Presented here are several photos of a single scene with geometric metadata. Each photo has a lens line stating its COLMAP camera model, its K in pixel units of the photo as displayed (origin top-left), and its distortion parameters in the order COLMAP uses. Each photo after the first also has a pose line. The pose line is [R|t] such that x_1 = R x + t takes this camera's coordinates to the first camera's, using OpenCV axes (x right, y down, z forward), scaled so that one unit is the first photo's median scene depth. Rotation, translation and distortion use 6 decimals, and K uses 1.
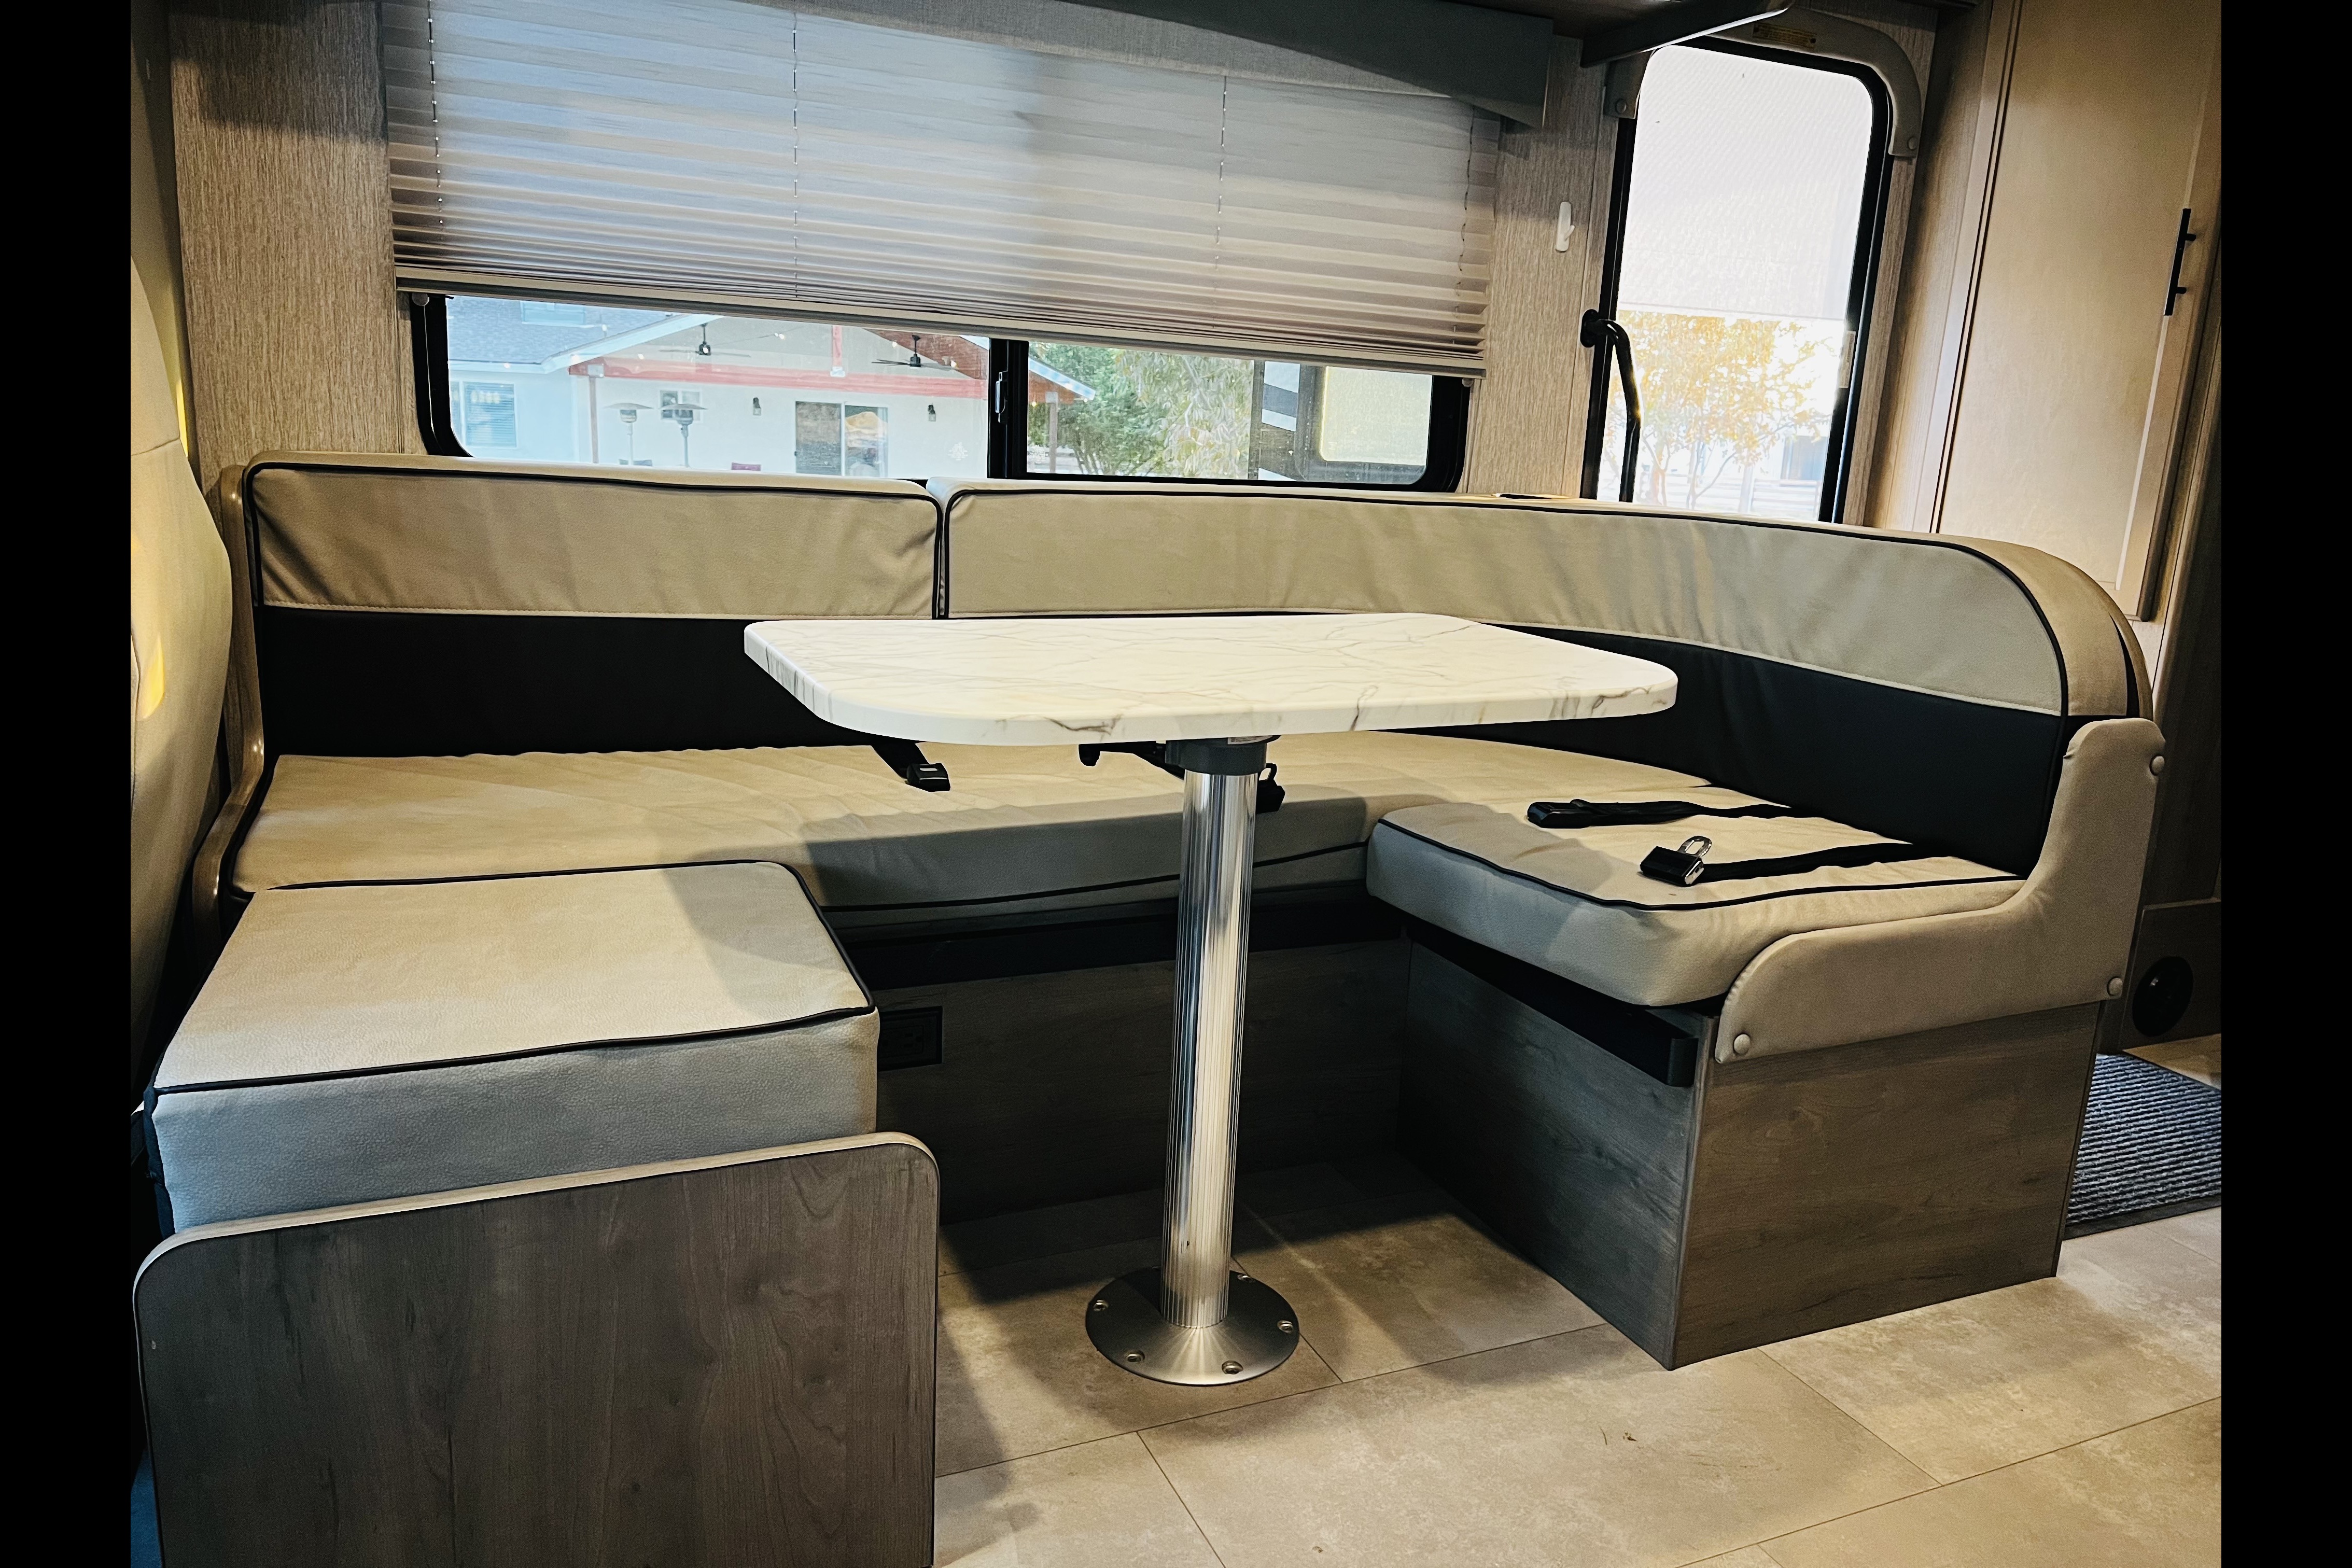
lens RADIAL K [[1577.4, 0, 1179.5], [0, 1577.4, 792.8], [0, 0, 1]] dist [0.023651, -0.038711]
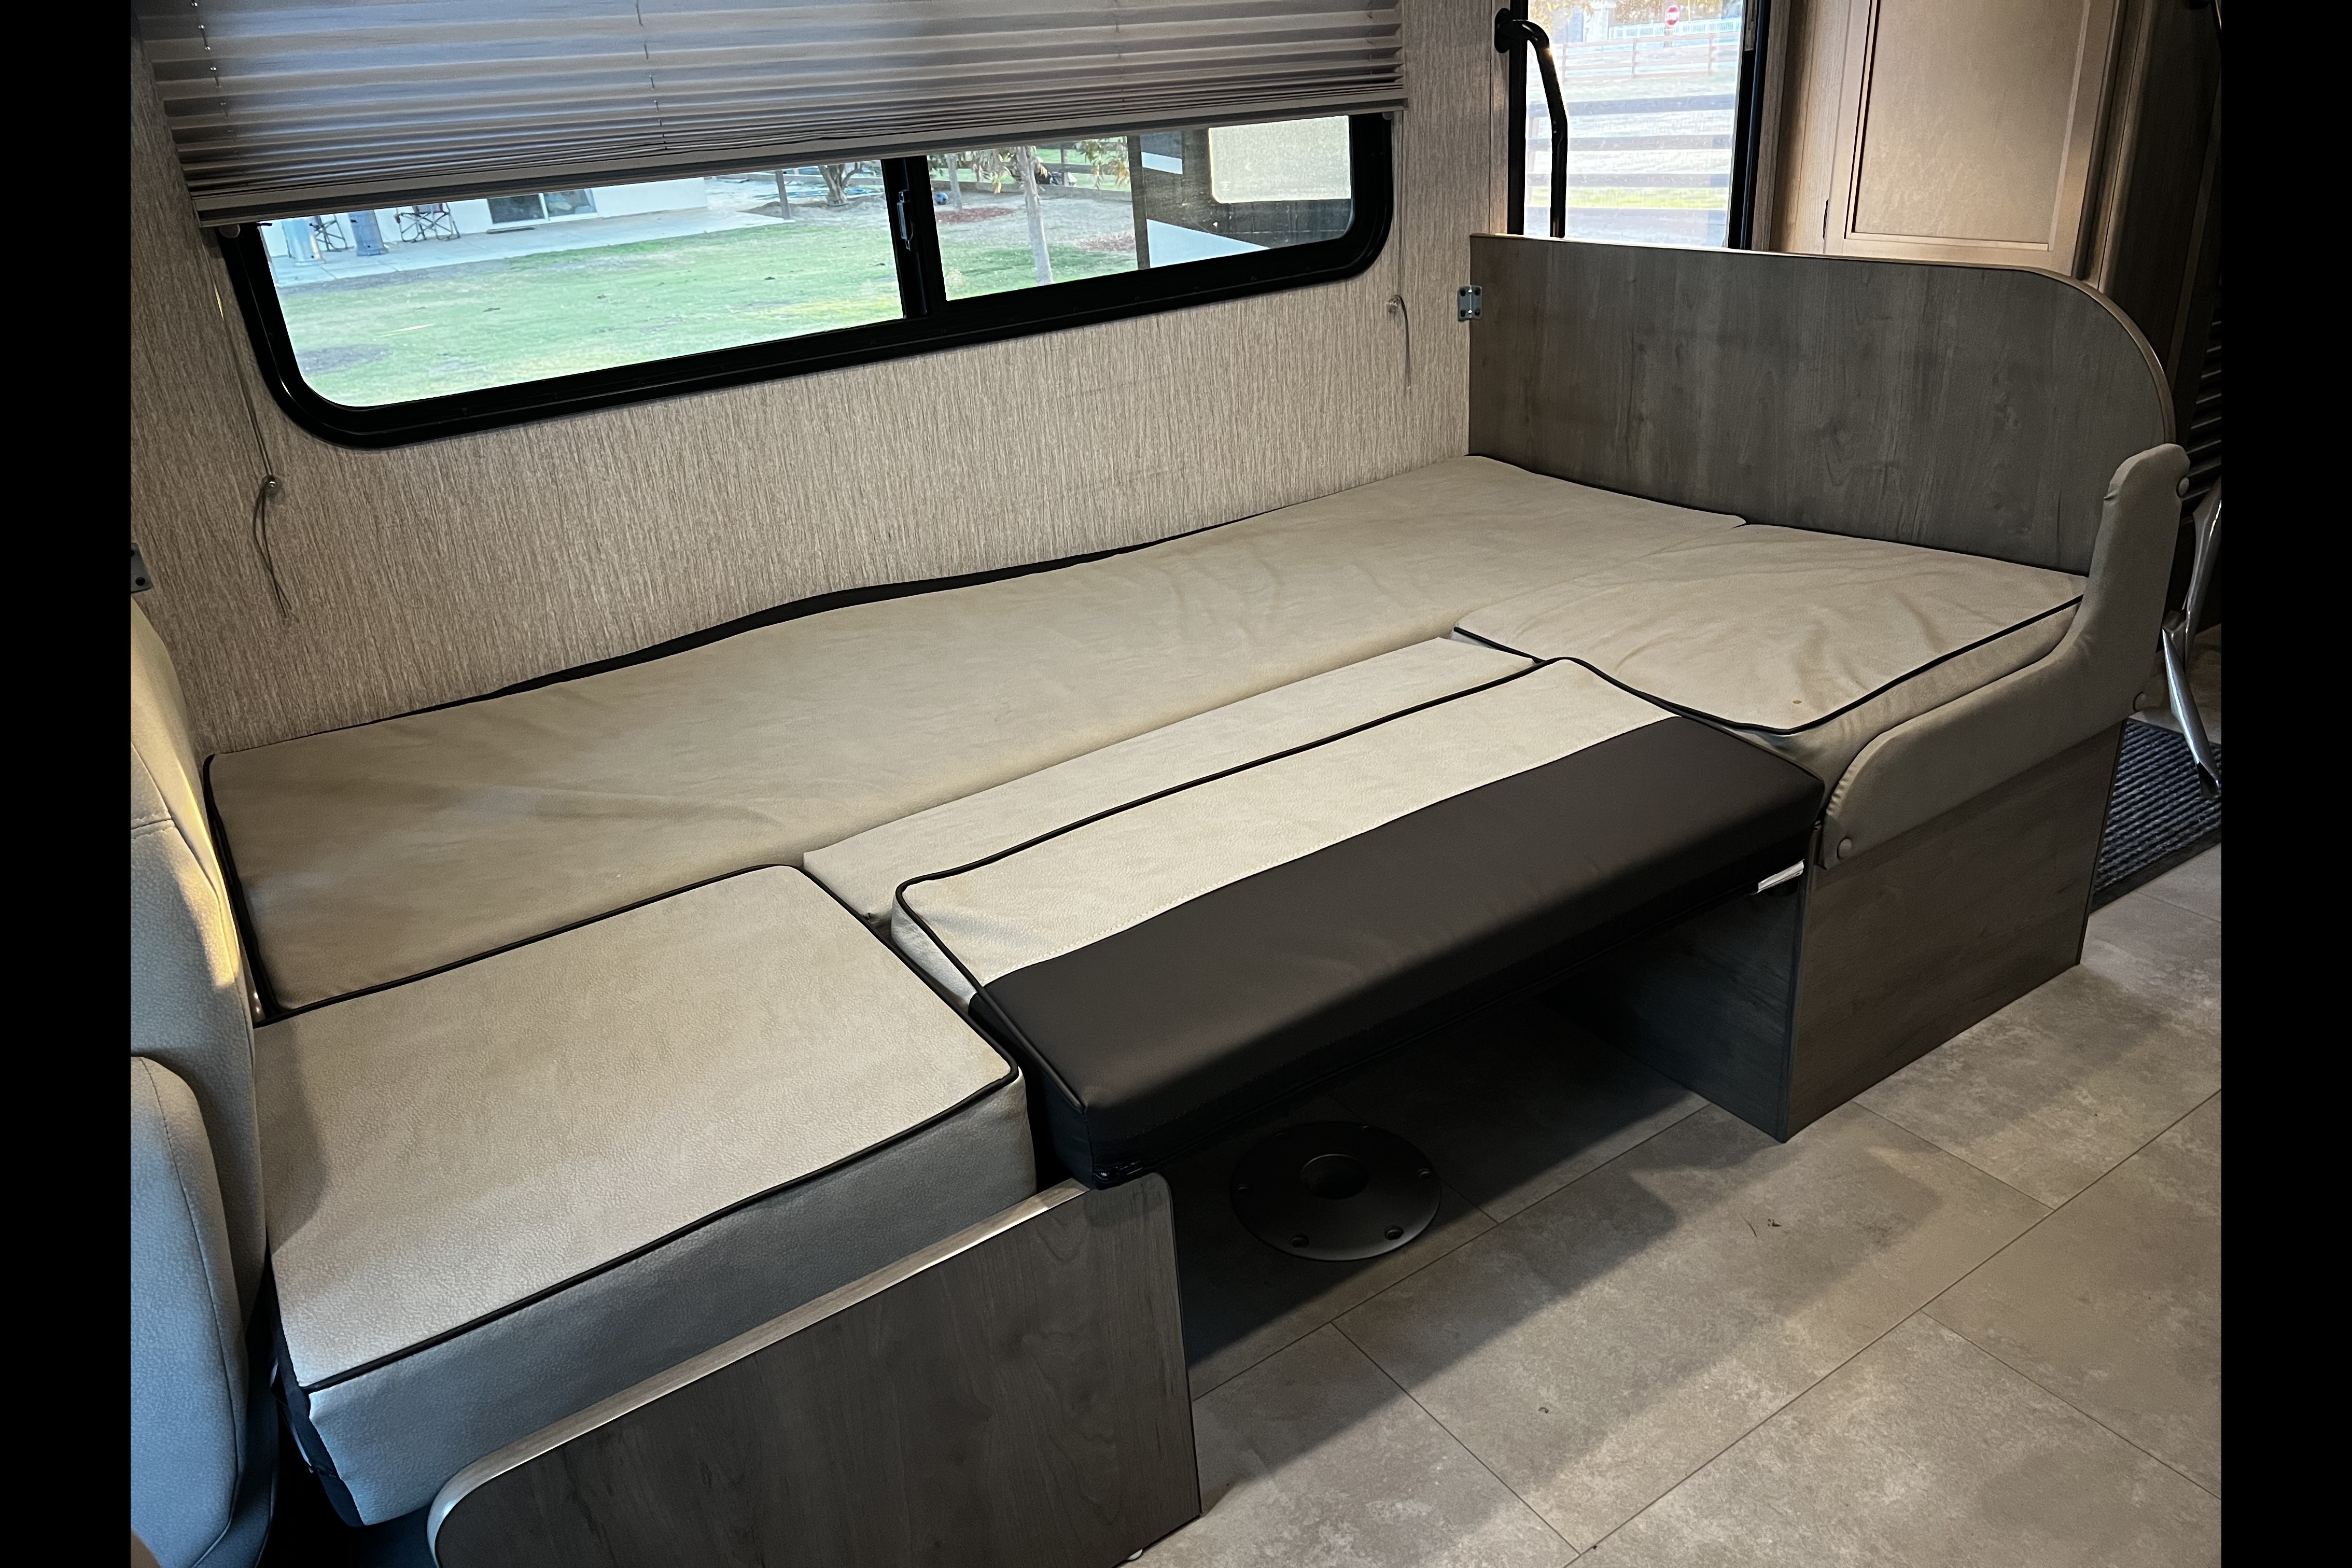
lens RADIAL K [[1577.4, 0, 1173.1], [0, 1577.4, 786.6], [0, 0, 1]] dist [0.023651, -0.038711]
pose [[0.978046, -0.180738, 0.103728, -0.148783], [0.154117, 0.962389, 0.223729, -0.156176], [-0.140263, -0.202831, 0.969116, 0.071943]]
